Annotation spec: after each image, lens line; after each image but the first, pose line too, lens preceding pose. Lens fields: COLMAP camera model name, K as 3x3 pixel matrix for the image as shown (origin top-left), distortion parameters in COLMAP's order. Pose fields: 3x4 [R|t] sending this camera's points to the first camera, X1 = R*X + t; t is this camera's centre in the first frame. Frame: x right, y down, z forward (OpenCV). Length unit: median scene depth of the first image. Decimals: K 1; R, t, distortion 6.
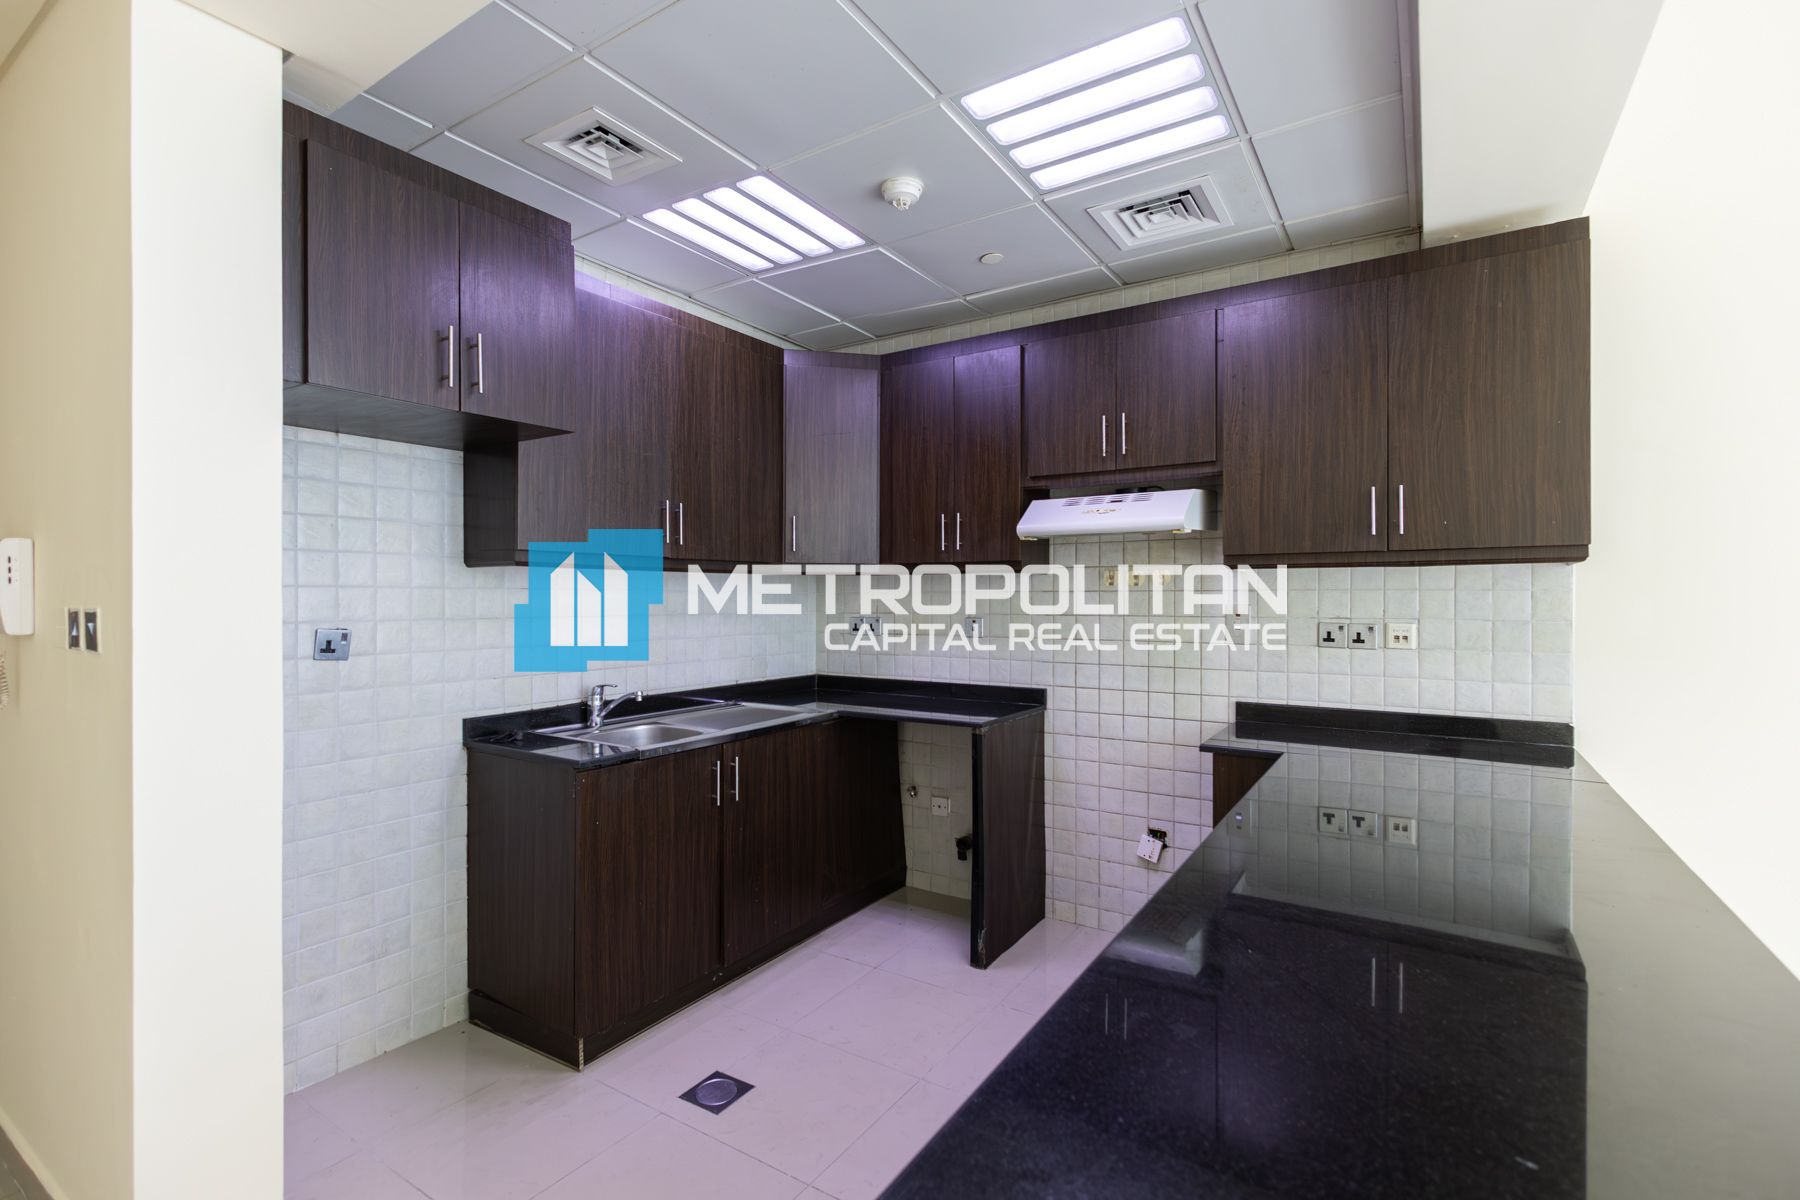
lens RADIAL K [[821.2, 0, 907.2], [0, 821.2, 595.7], [0, 0, 1]] dist [0.001202, 0.000385]
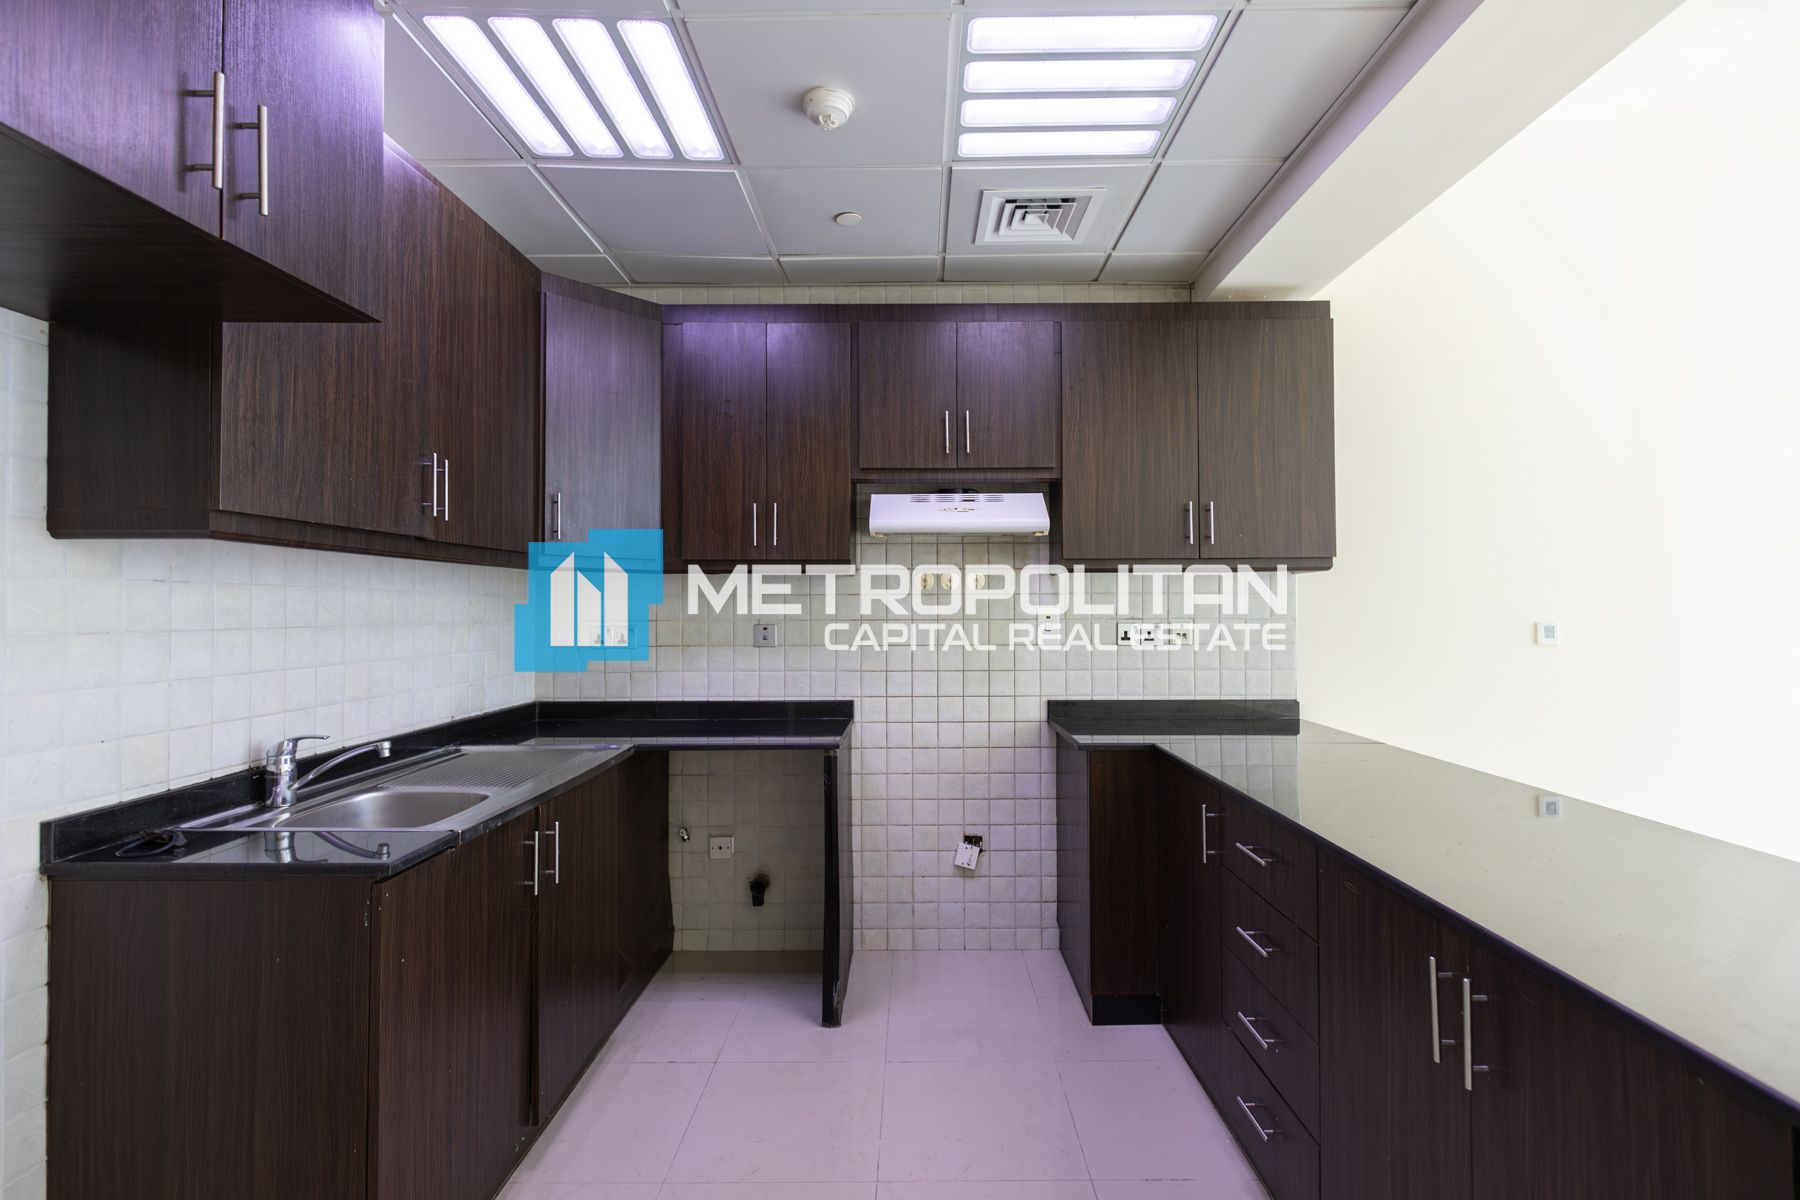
lens RADIAL K [[821.2, 0, 907.2], [0, 821.2, 595.7], [0, 0, 1]] dist [0.001202, 0.000385]
pose [[0.842016, 0.005527, 0.539425, -0.317566], [0.002070, 0.999907, -0.013475, 0.009991], [-0.539449, 0.012463, 0.841926, 0.219965]]
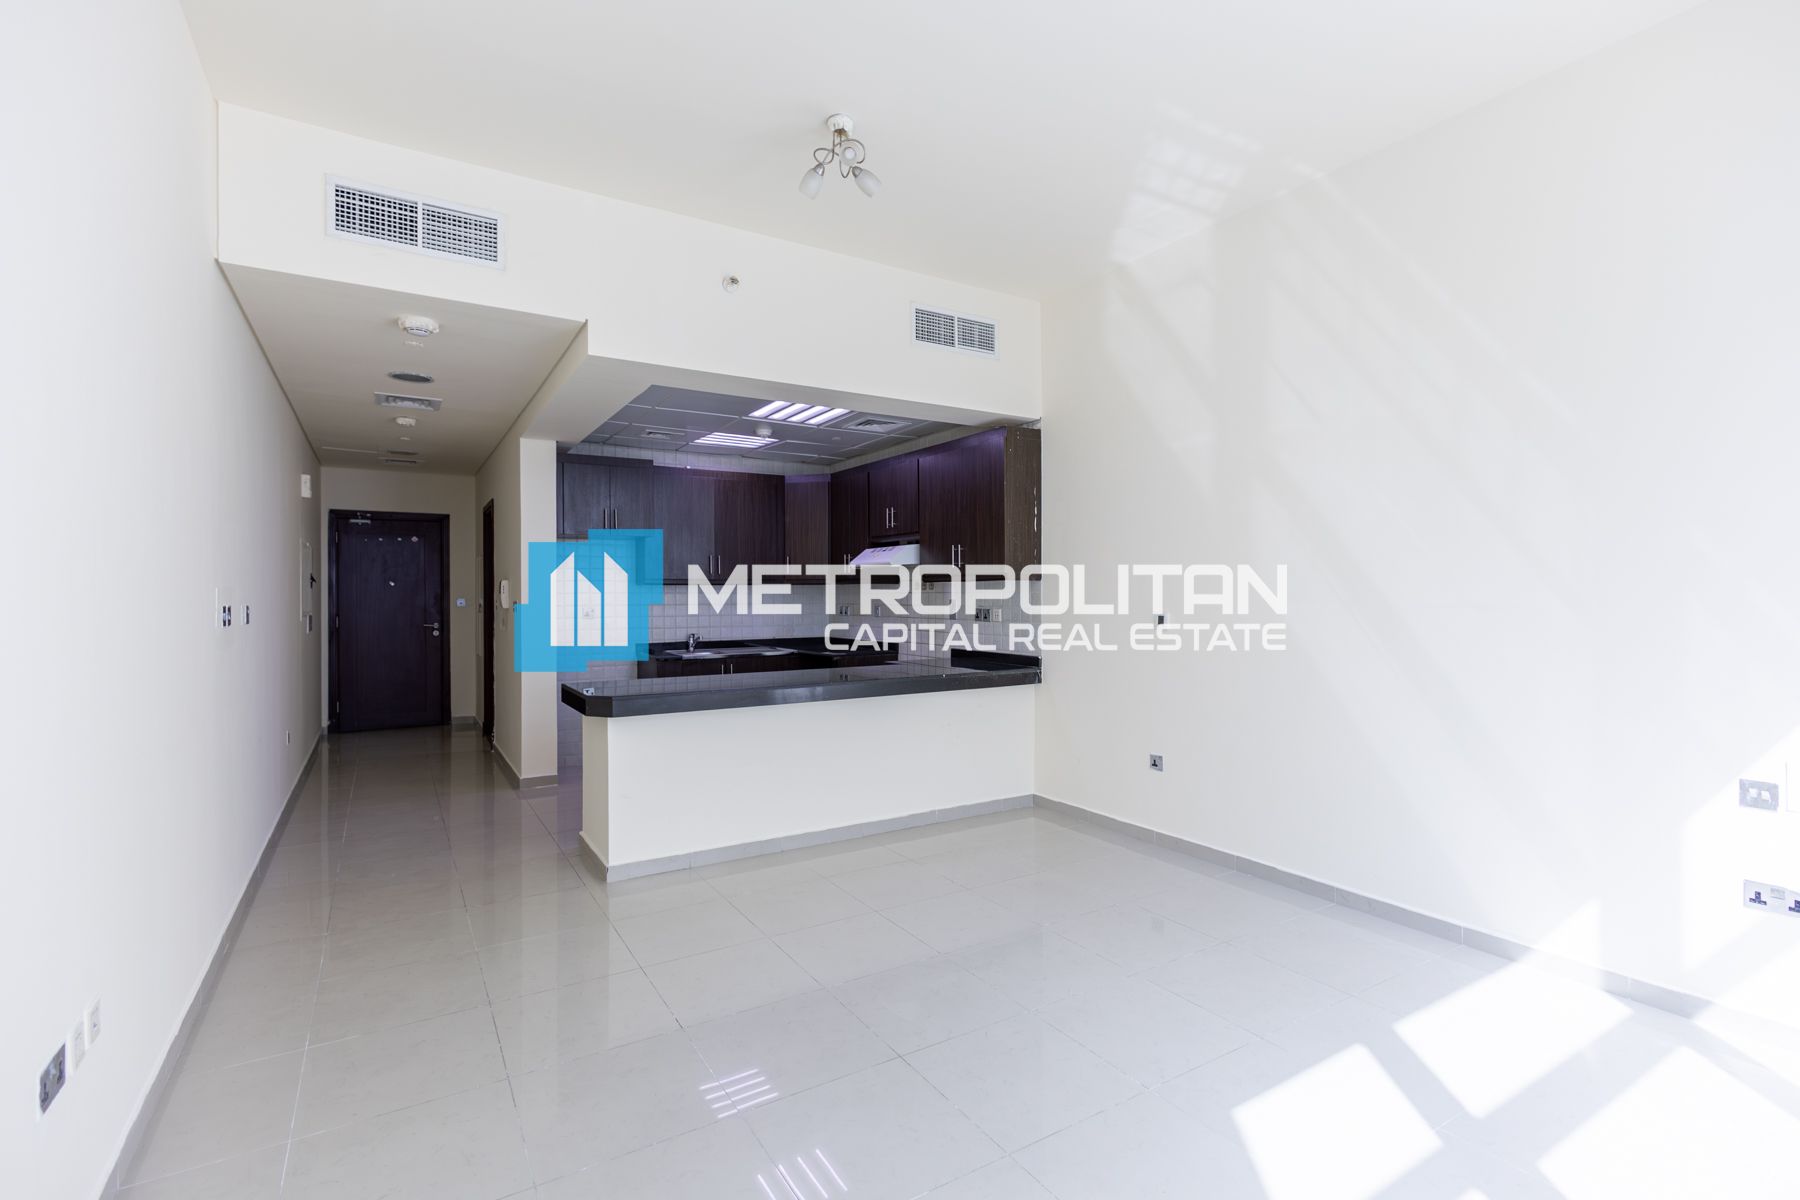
lens RADIAL K [[821.2, 0, 907.2], [0, 821.2, 595.7], [0, 0, 1]] dist [0.001202, 0.000385]
pose [[0.910030, -0.000541, -0.414542, 1.154275], [-0.000278, 0.999998, -0.001915, 0.004925], [0.414543, 0.001858, 0.910028, -0.878931]]
